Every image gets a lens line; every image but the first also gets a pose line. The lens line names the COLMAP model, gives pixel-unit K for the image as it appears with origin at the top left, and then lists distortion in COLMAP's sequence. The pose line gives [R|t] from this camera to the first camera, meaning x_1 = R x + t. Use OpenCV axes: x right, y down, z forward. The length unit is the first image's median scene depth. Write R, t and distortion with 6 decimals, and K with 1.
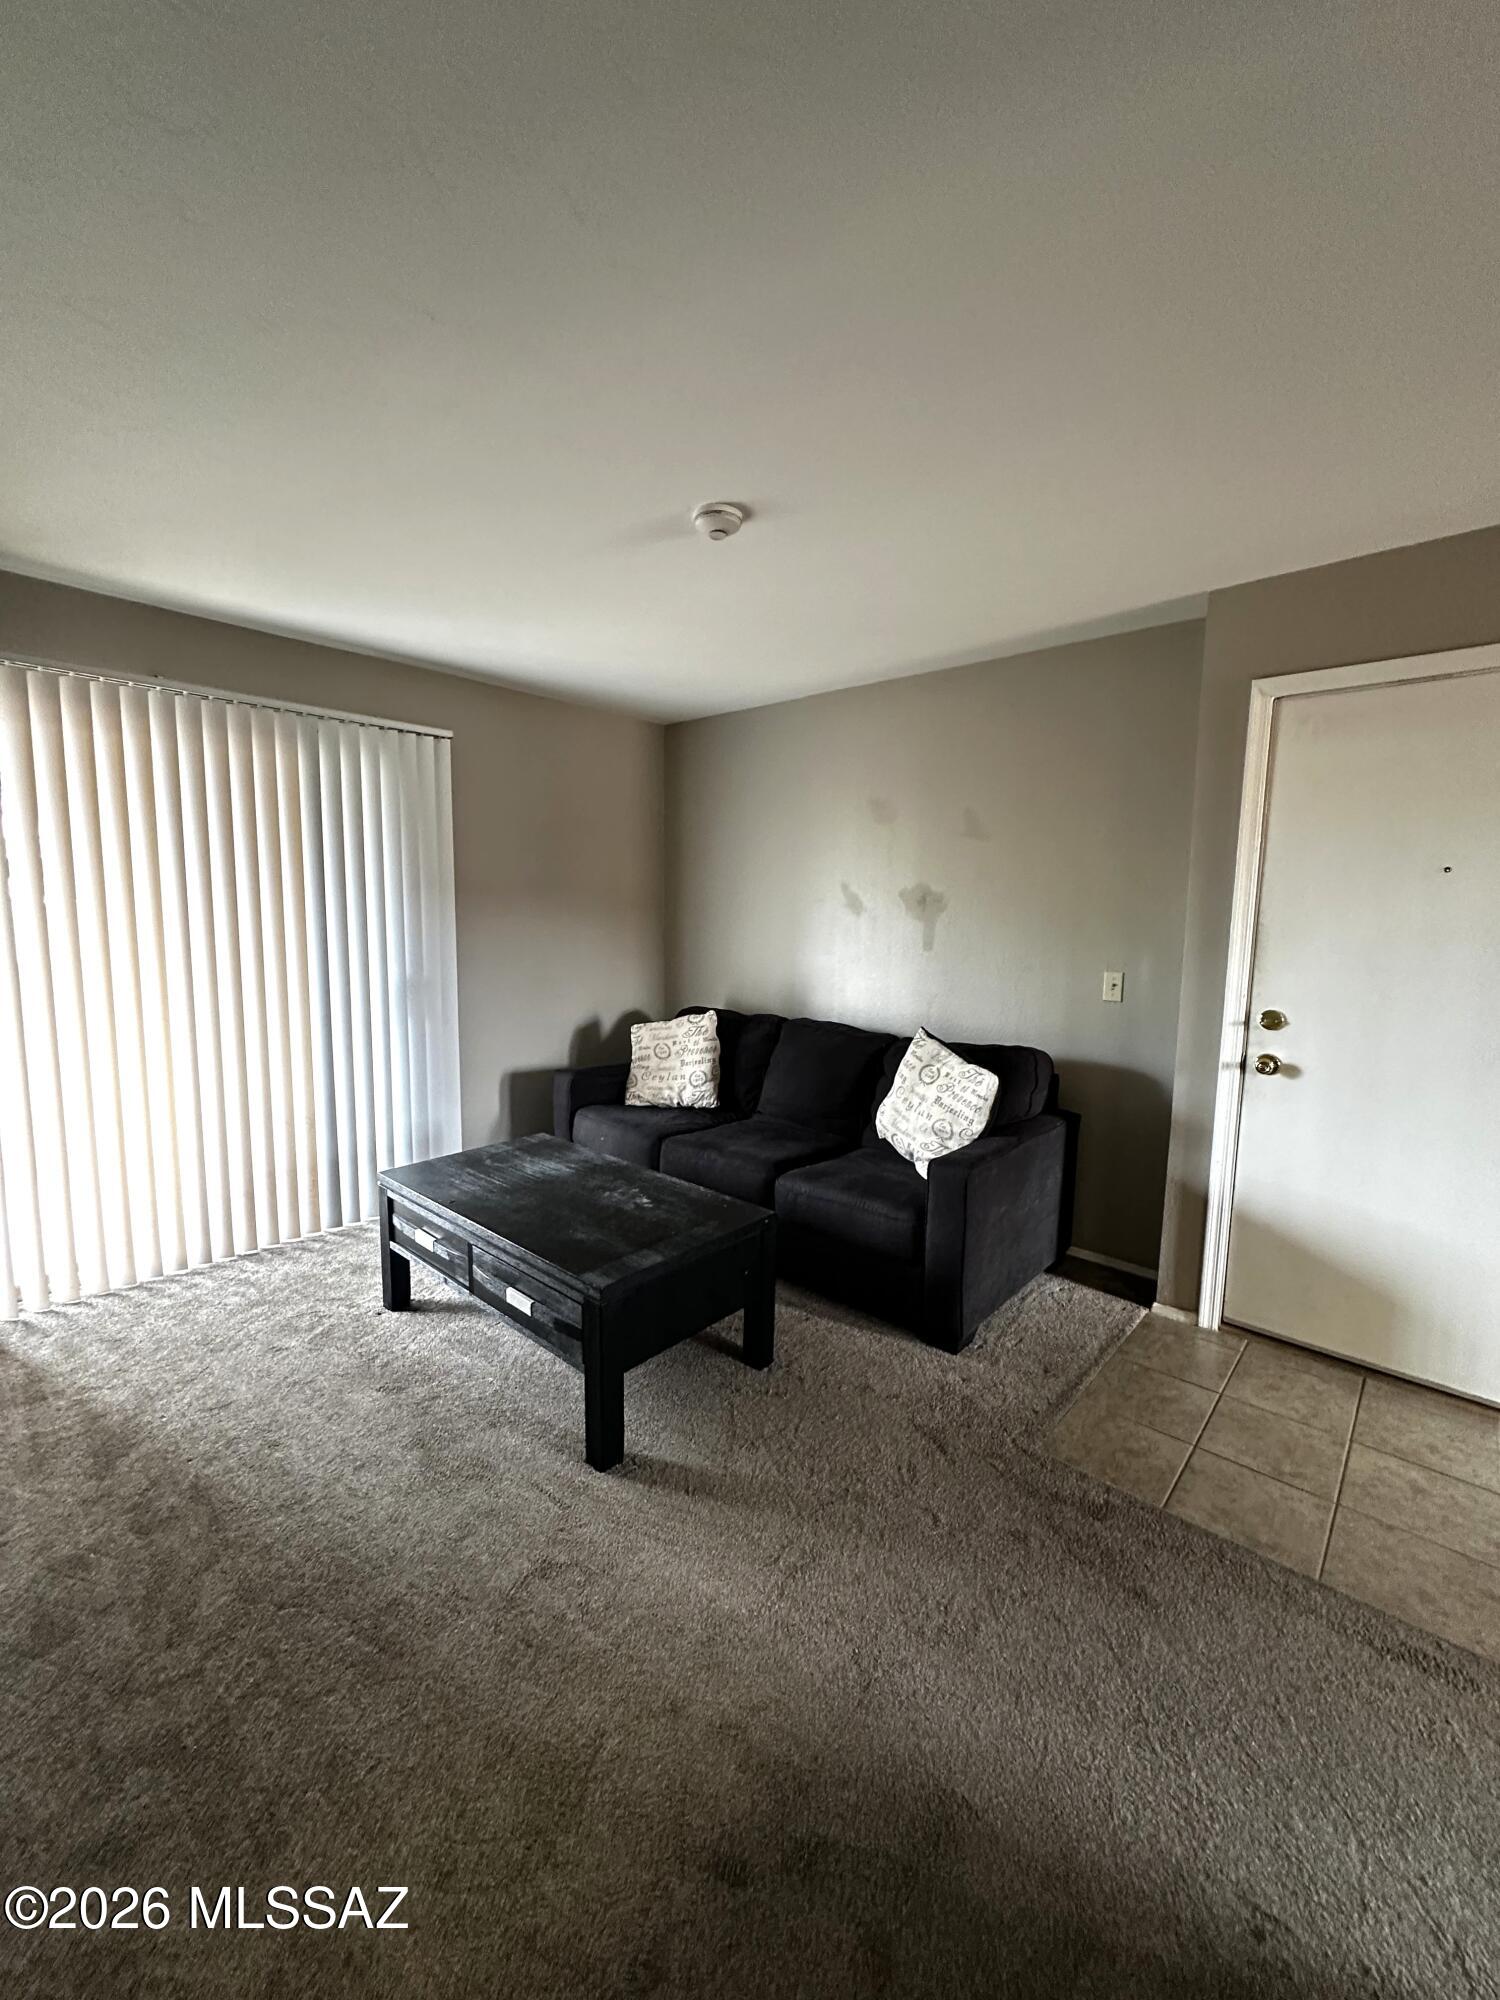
lens RADIAL K [[798.7, 0, 747.1], [0, 798.7, 1001.7], [0, 0, 1]] dist [0.001394, -0.000076]
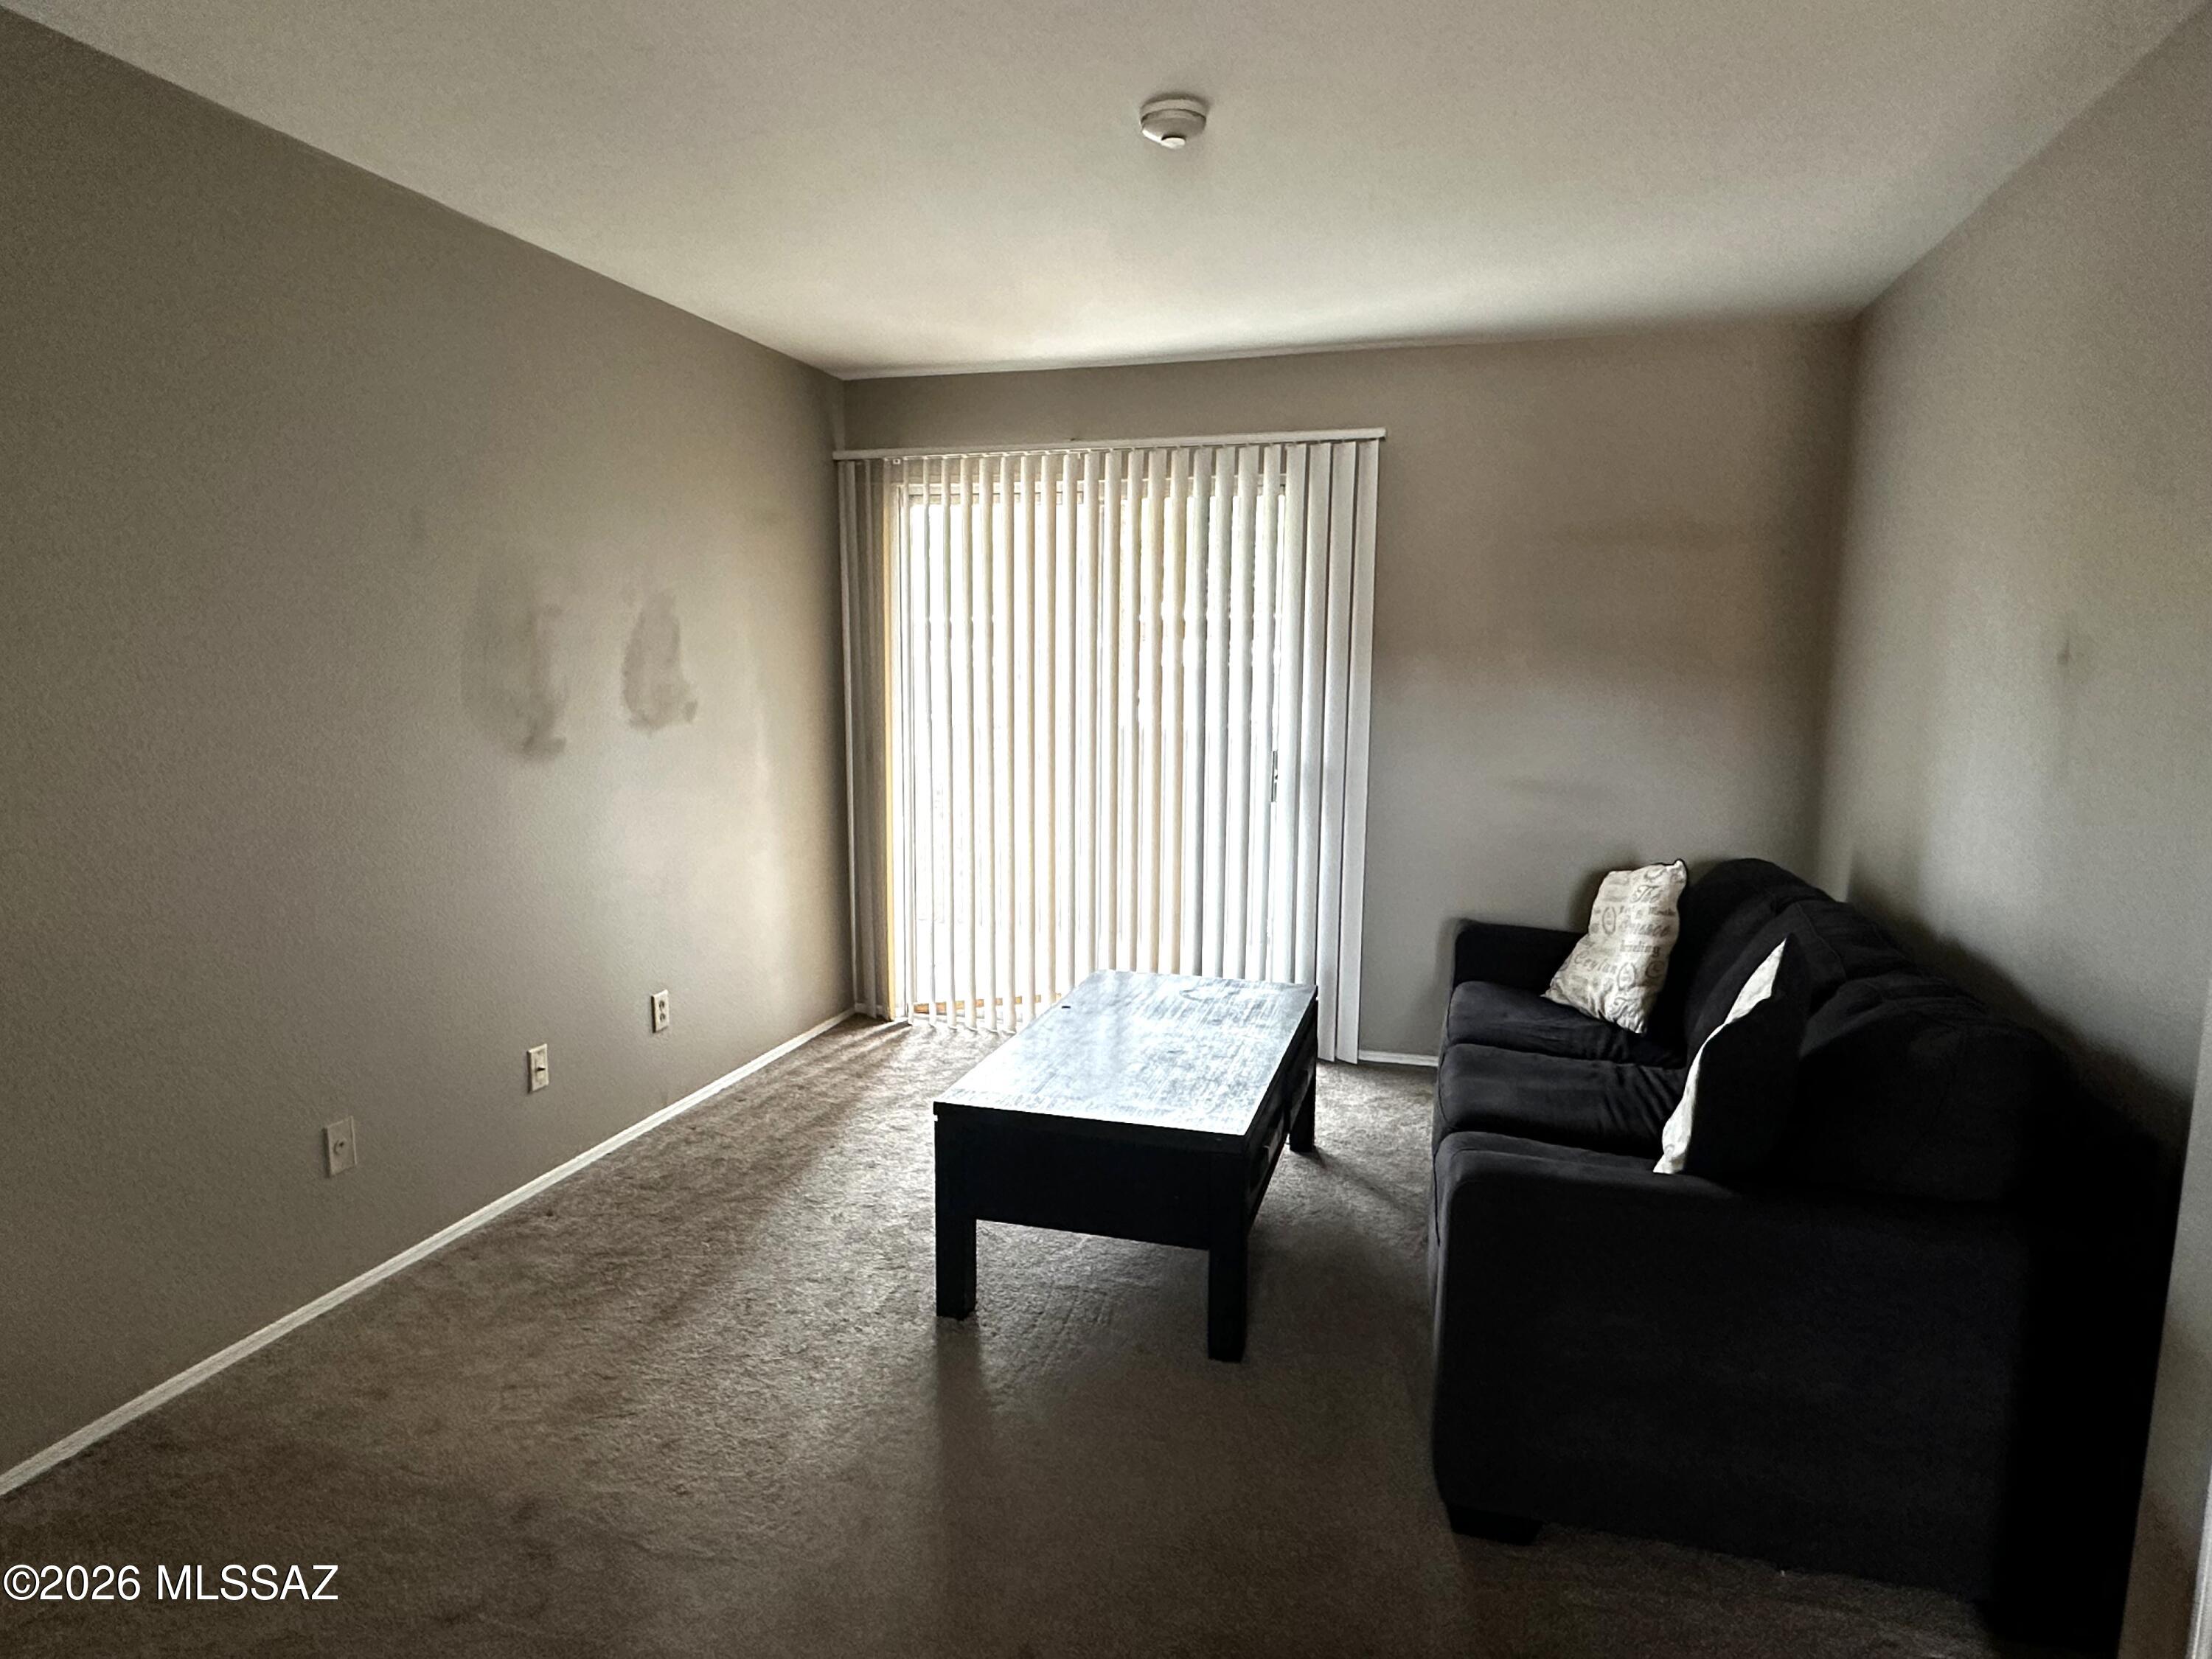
lens RADIAL K [[1273.7, 0, 1105.0], [0, 1273.7, 835.0], [0, 0, 1]] dist [-0.000037, -0.000382]
pose [[0.436083, 0.115698, -0.892438, 0.598693], [-0.108897, 0.991198, 0.075290, -0.031595], [0.893293, 0.064351, 0.444844, 0.282446]]
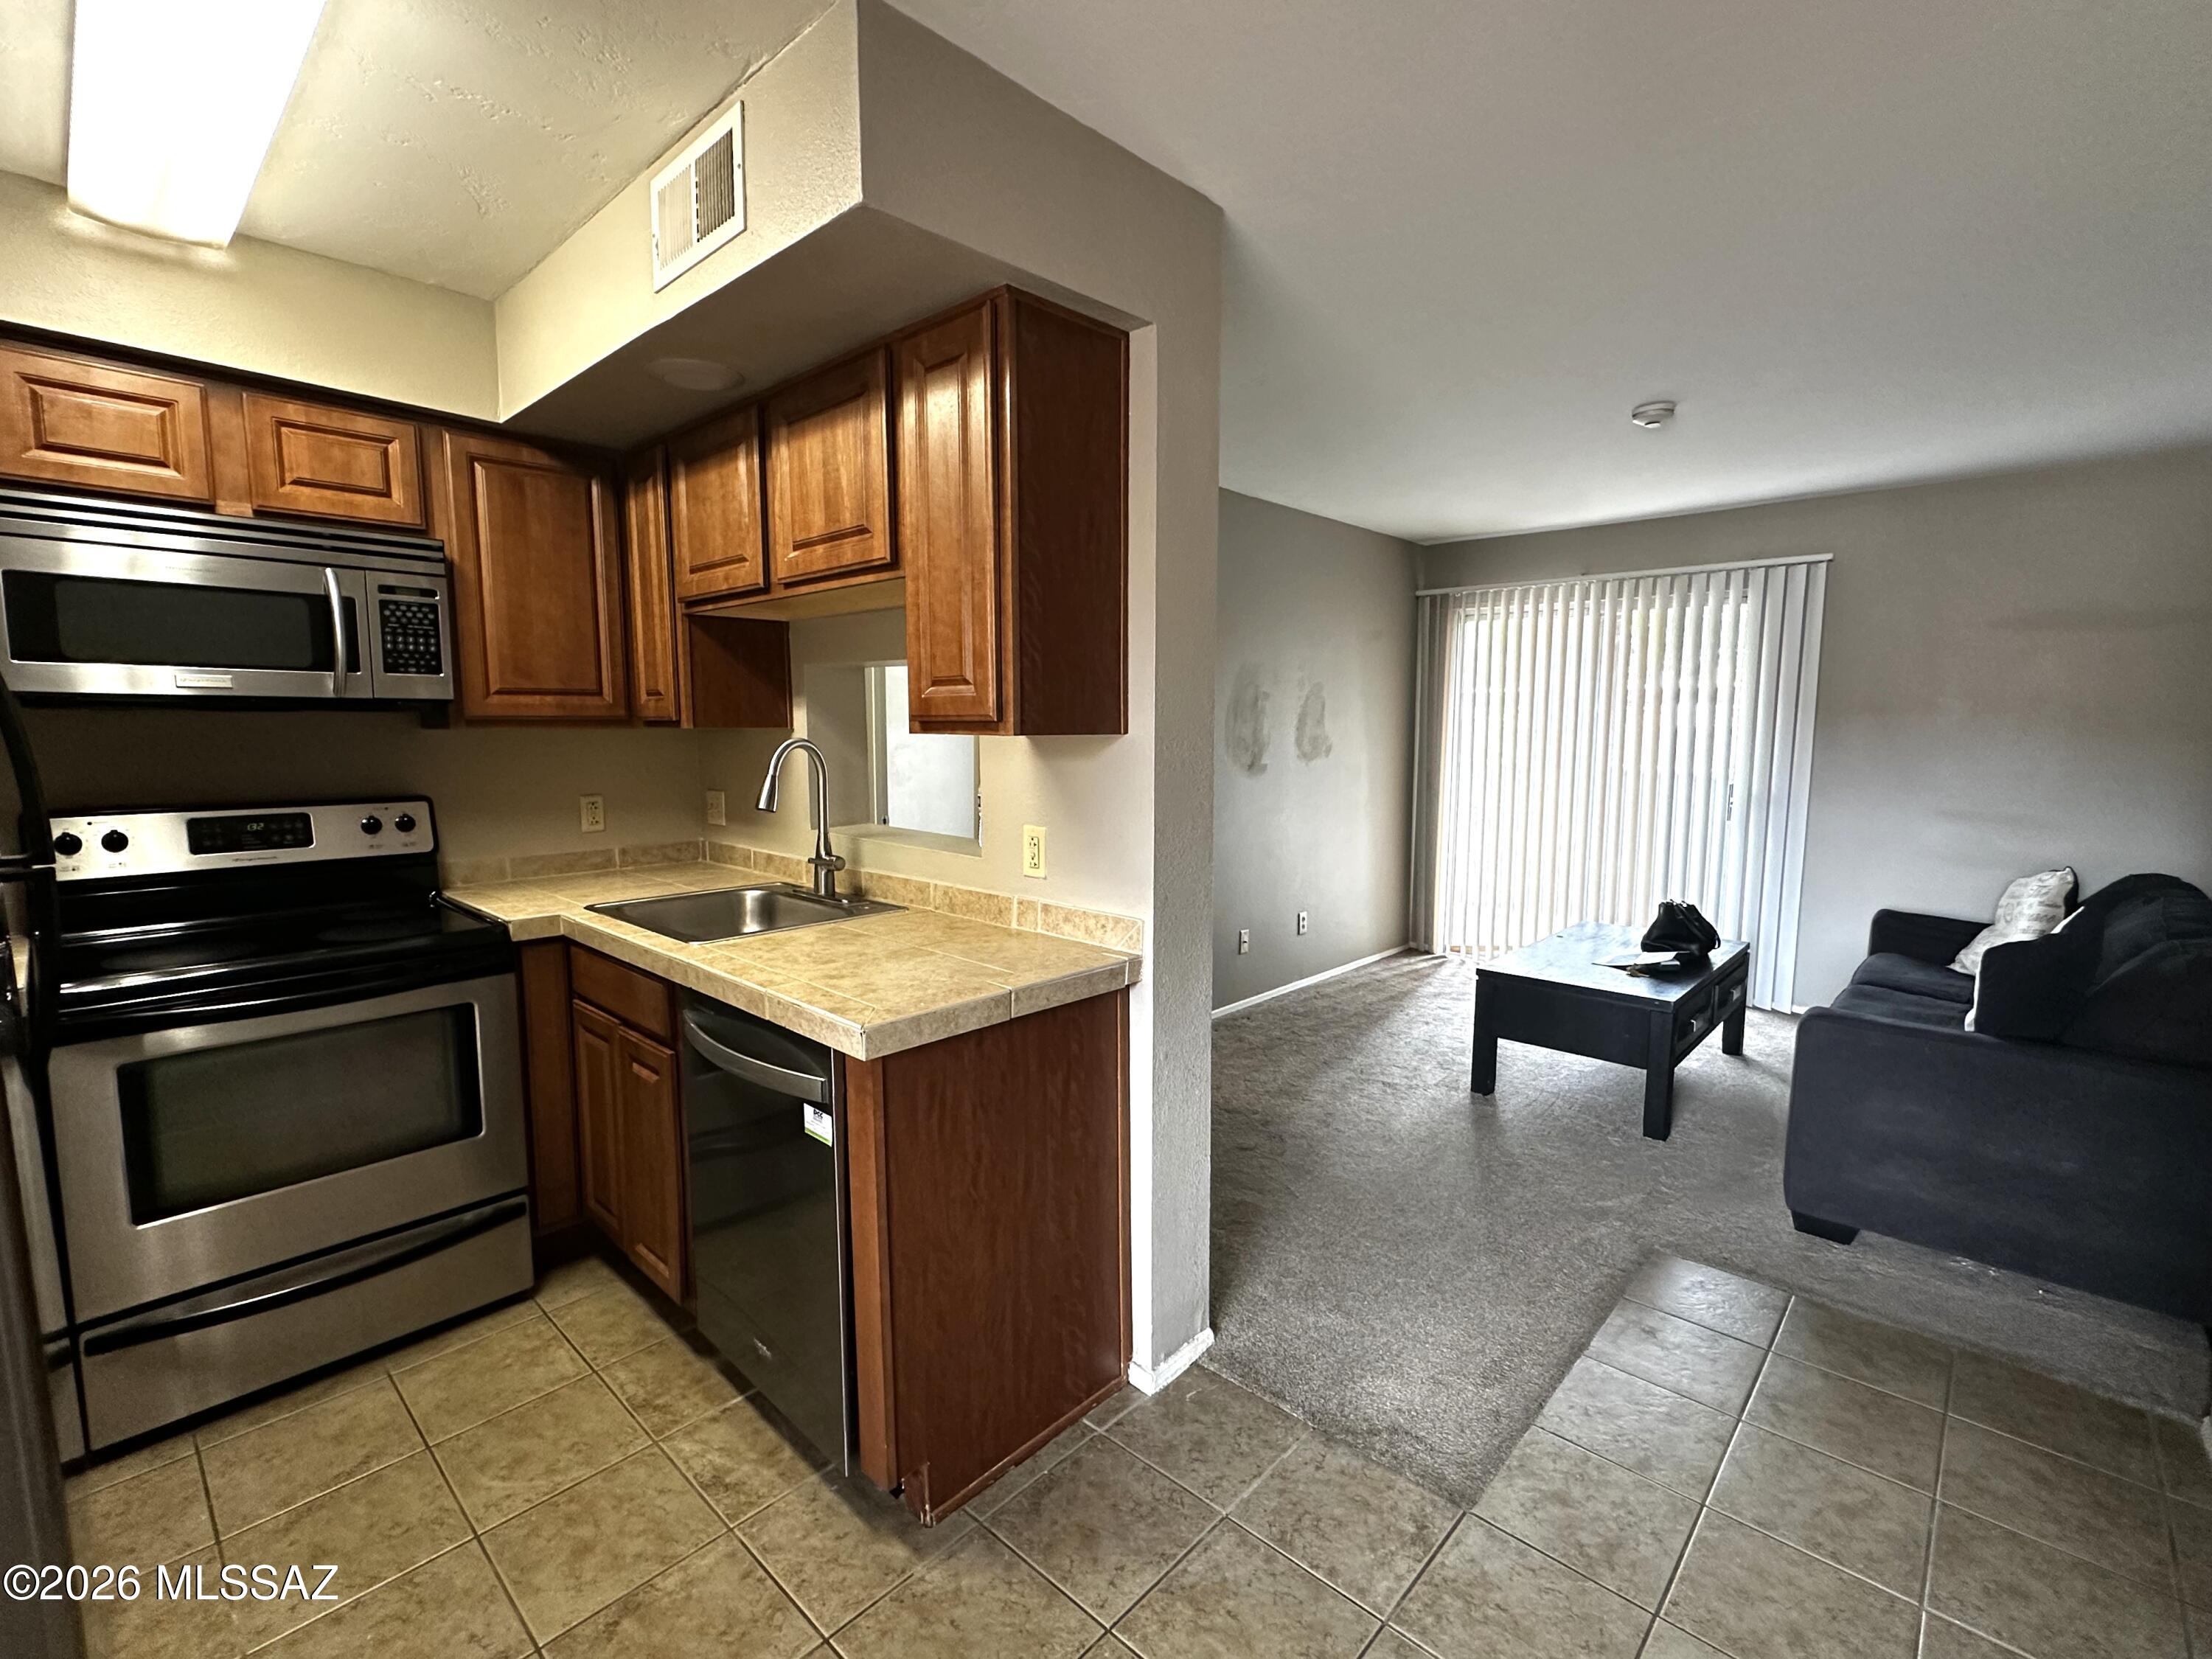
lens RADIAL K [[988.2, 0, 1106.3], [0, 988.2, 828.8], [0, 0, 1]] dist [-0.003860, -0.000218]
pose [[-0.016475, 0.098115, -0.995039, 0.922287], [-0.121855, 0.987559, 0.099395, -0.007045], [0.992411, 0.122888, -0.004314, 0.139303]]
